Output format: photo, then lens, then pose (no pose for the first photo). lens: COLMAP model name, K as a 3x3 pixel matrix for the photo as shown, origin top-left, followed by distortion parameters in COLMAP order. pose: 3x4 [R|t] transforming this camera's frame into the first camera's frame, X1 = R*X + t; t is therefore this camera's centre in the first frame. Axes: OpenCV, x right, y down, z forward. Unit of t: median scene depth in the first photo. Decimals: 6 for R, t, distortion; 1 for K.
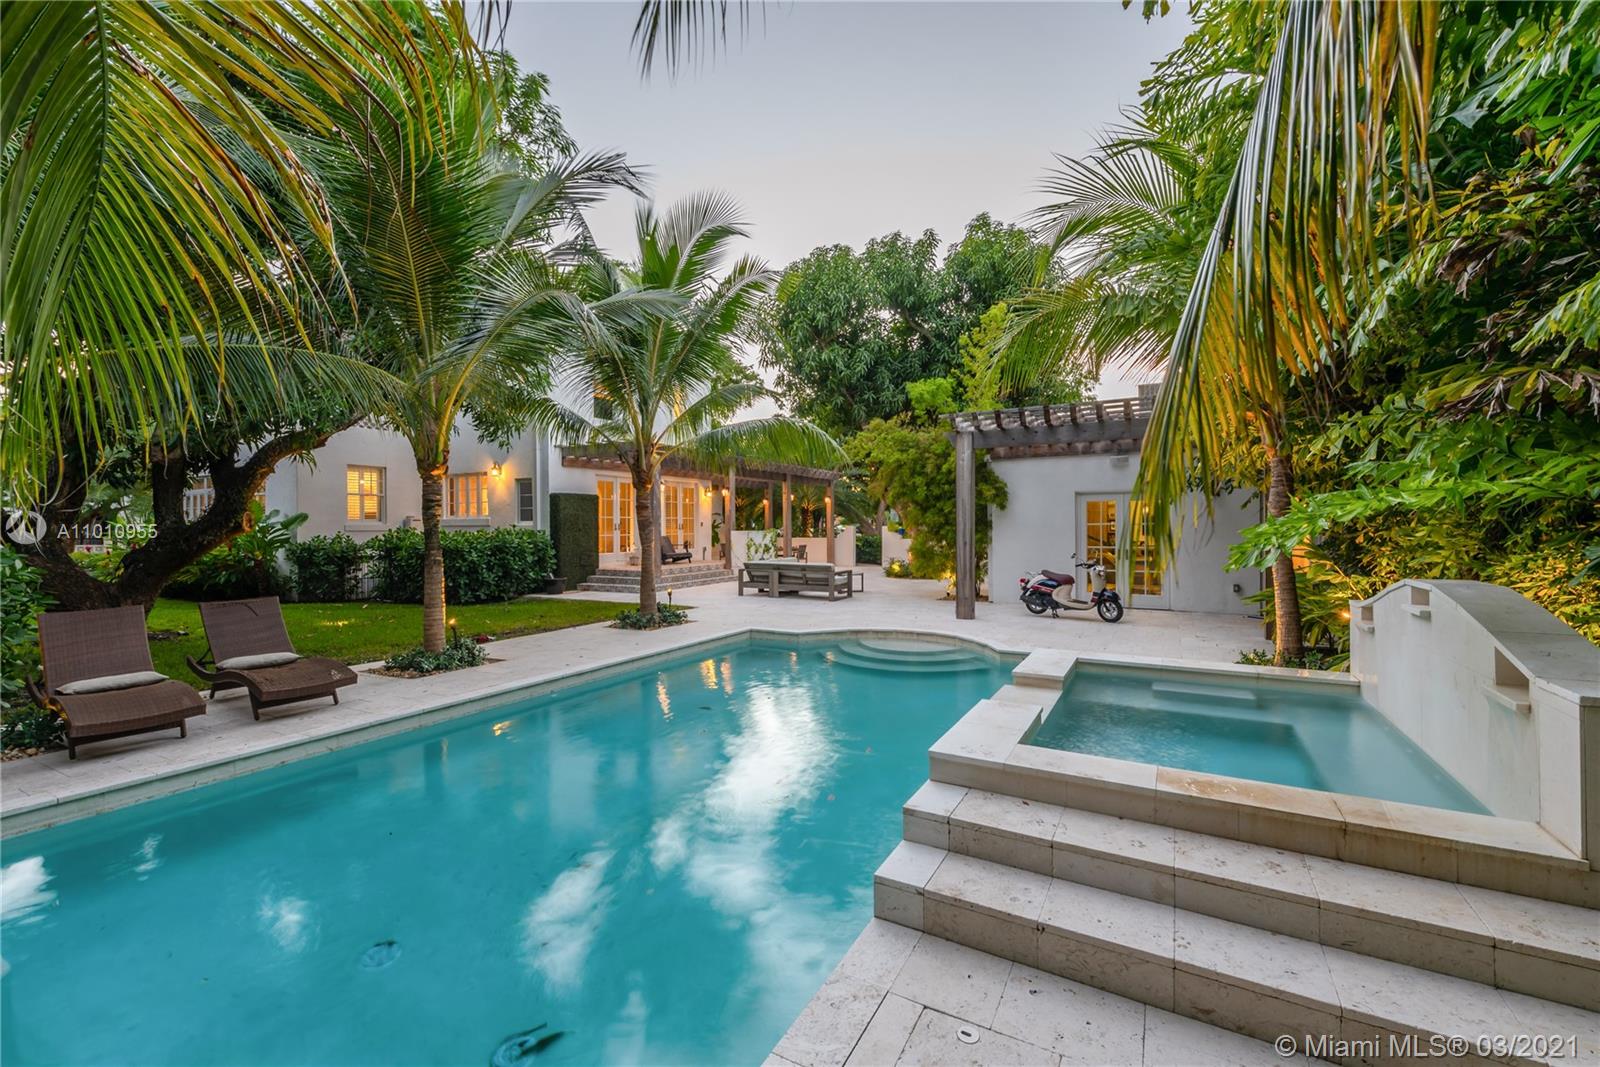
lens RADIAL K [[657.3, 0, 800.0], [0, 657.3, 533.5], [0, 0, 1]] dist [-0.001082, -0.000328]
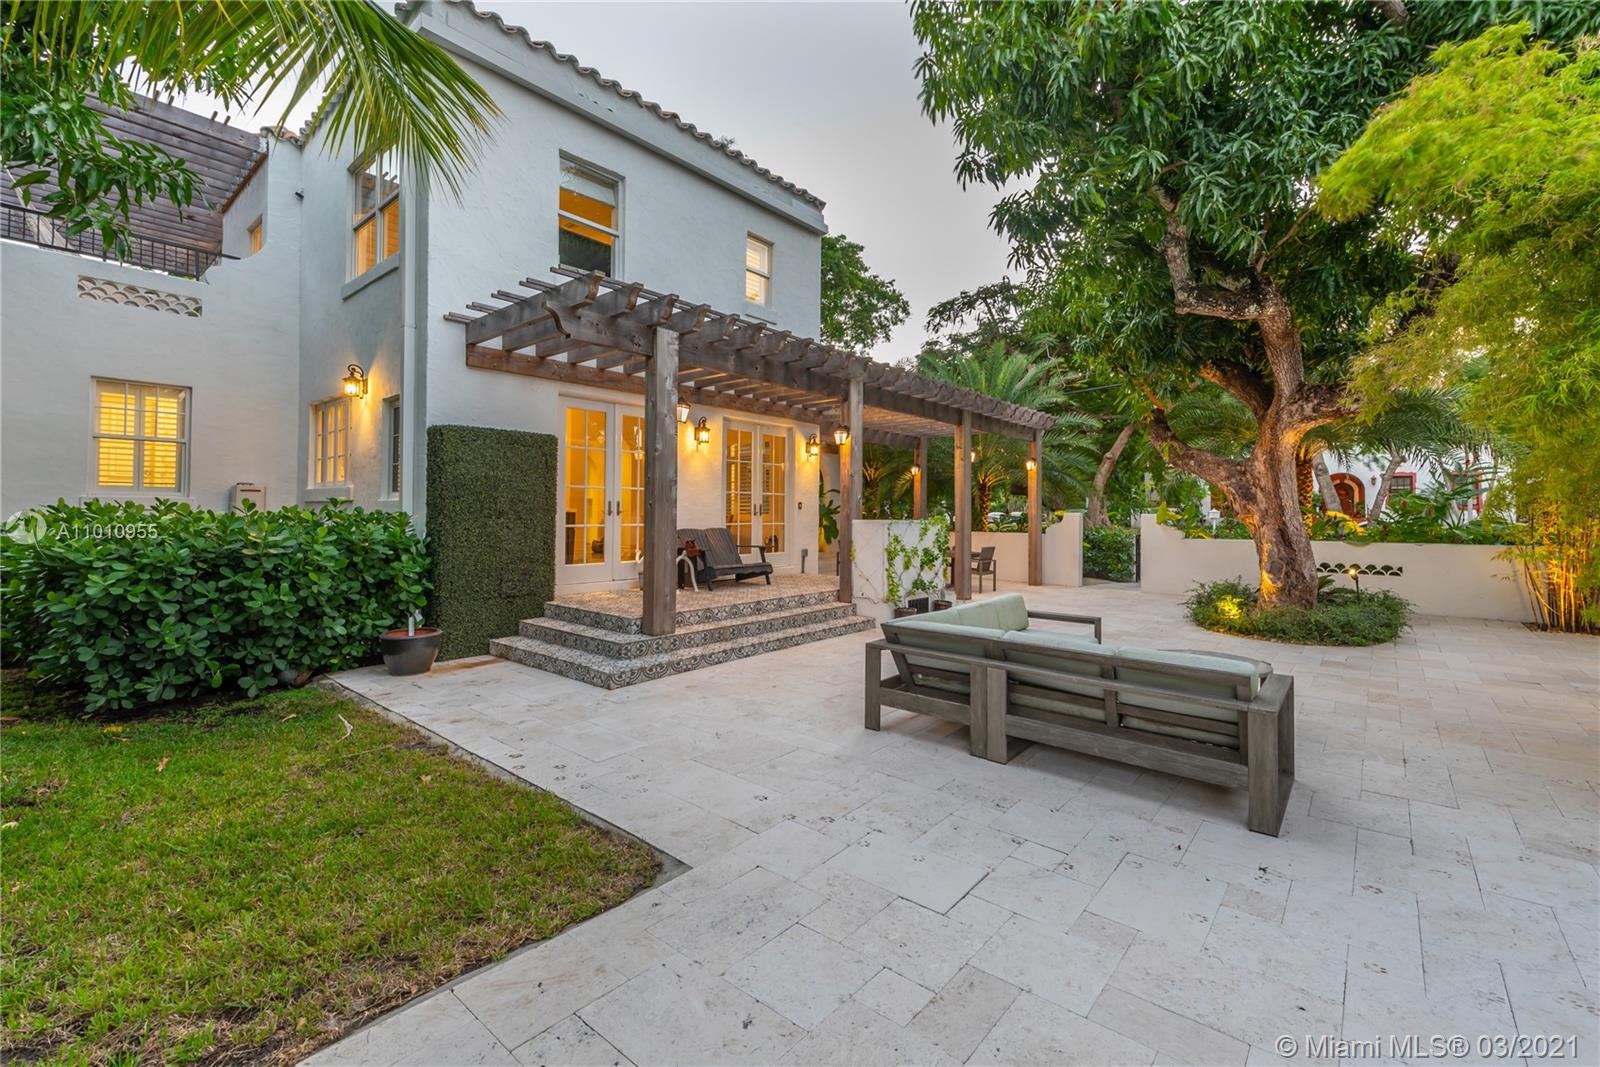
lens RADIAL K [[668.2, 0, 811.1], [0, 668.2, 497.1], [0, 0, 1]] dist [-0.000377, -0.000100]
pose [[0.983428, 0.008374, -0.181103, -0.047124], [-0.014703, 0.999326, -0.033632, -0.003662], [0.180700, 0.035737, 0.982889, 0.515822]]
